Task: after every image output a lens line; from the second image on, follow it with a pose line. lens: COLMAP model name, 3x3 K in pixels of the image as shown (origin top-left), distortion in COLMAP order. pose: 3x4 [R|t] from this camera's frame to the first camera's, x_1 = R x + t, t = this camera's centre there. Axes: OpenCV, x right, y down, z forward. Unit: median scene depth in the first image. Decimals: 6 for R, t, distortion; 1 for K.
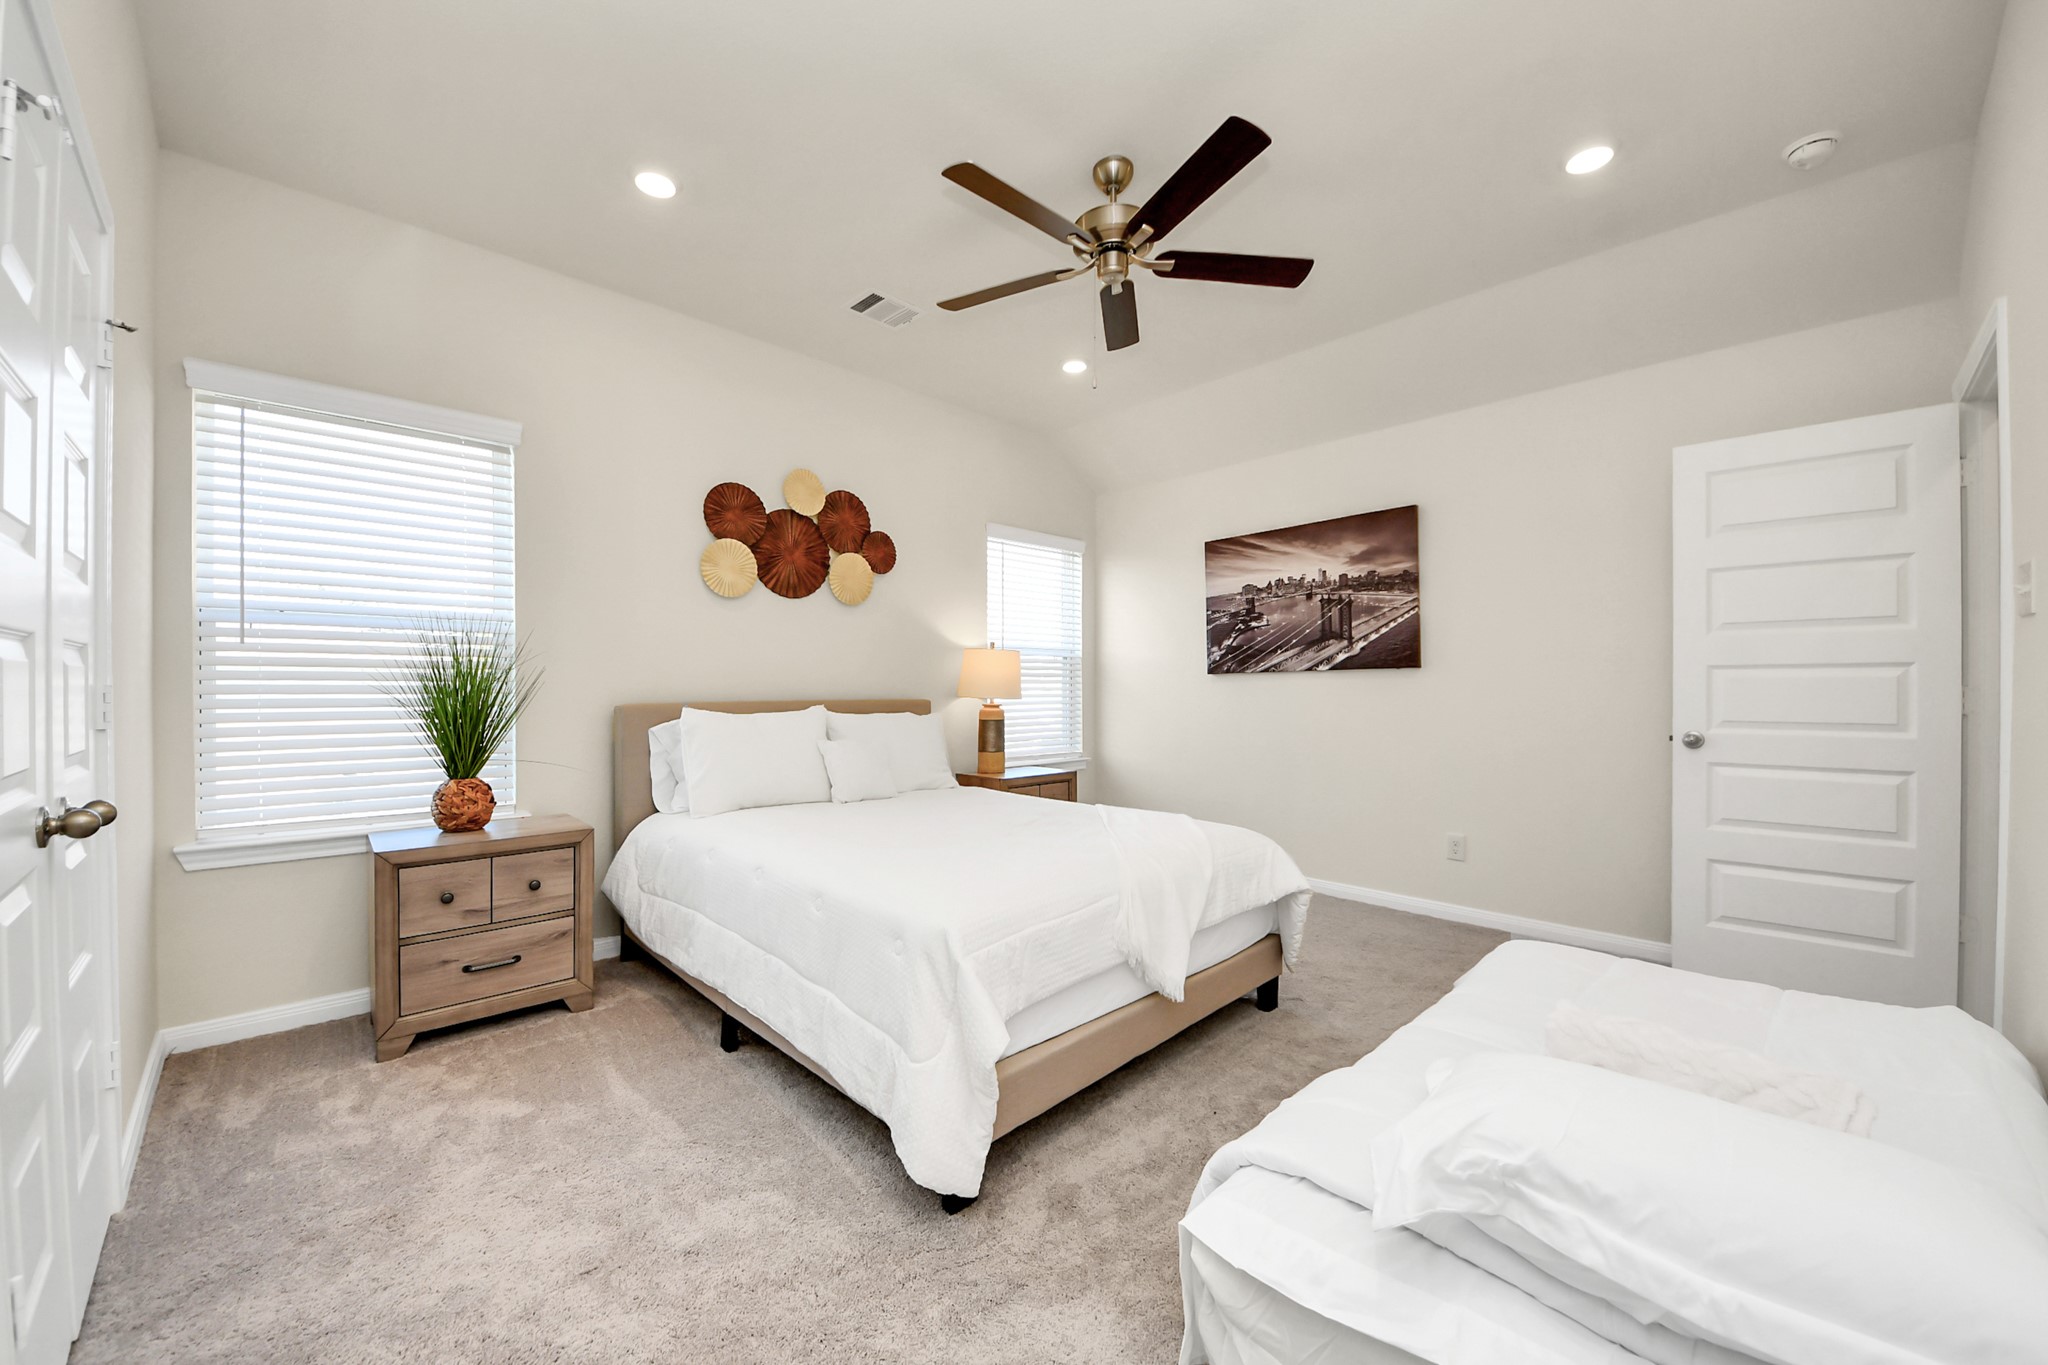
lens RADIAL K [[805.2, 0, 1040.9], [0, 805.2, 685.3], [0, 0, 1]] dist [-0.006818, -0.000317]
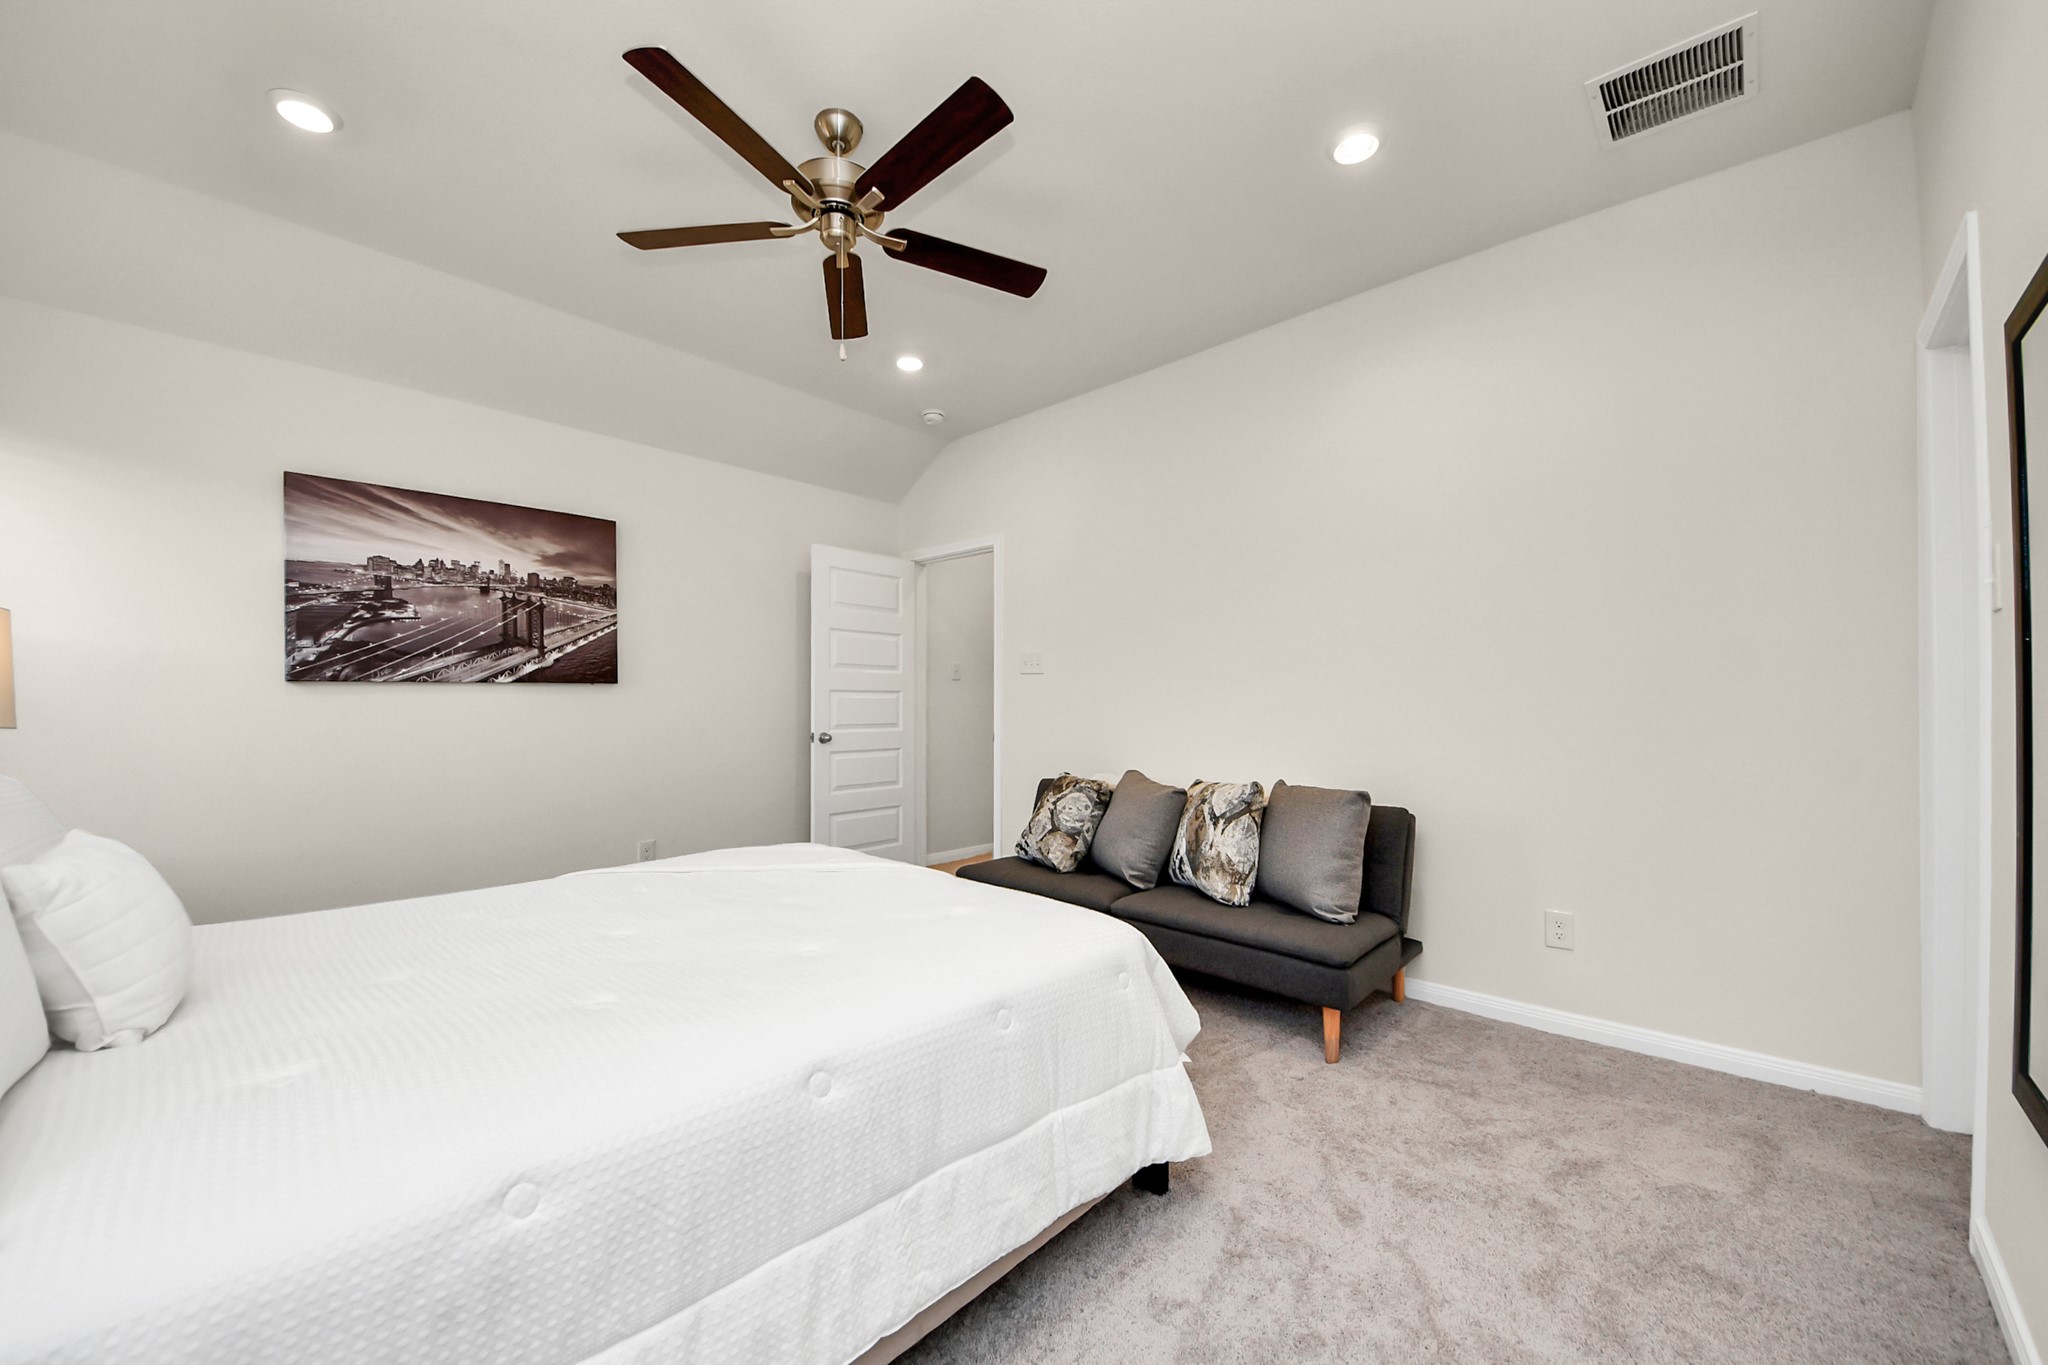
lens RADIAL K [[727.2, 0, 1035.1], [0, 727.2, 697.4], [0, 0, 1]] dist [0.007576, -0.007000]
pose [[-0.066555, 0.009755, 0.997735, -0.422828], [-0.003386, 0.999944, -0.010002, 0.002332], [-0.997777, -0.004044, -0.066518, 0.482321]]
